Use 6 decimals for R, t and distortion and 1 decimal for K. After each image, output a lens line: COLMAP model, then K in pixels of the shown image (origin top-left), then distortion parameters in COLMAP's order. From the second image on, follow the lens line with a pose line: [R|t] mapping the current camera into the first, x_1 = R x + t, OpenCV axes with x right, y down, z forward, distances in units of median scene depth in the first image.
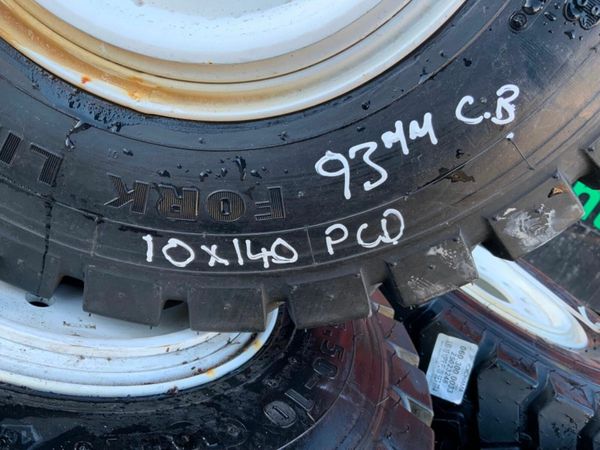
lens RADIAL K [[507.8, 0, 300.0], [0, 507.8, 225.0], [0, 0, 1]] dist [0.155205, -0.374431]
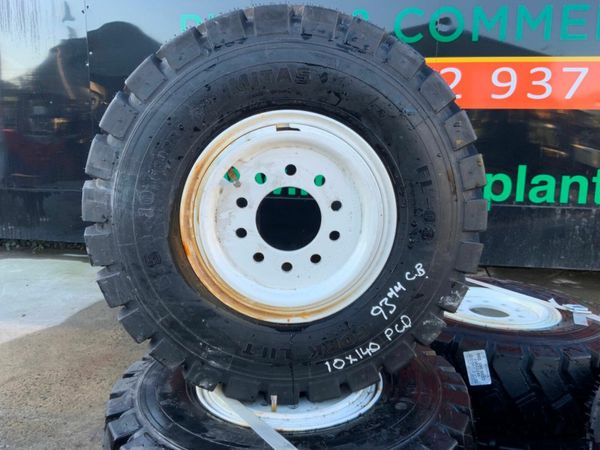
lens RADIAL K [[507.8, 0, 300.0], [0, 507.8, 225.0], [0, 0, 1]] dist [0.155205, -0.374431]
pose [[0.902710, -0.430006, -0.014503, -0.067727], [0.419240, 0.886686, -0.195001, -0.148777], [0.096711, 0.169949, 0.980696, -1.747631]]
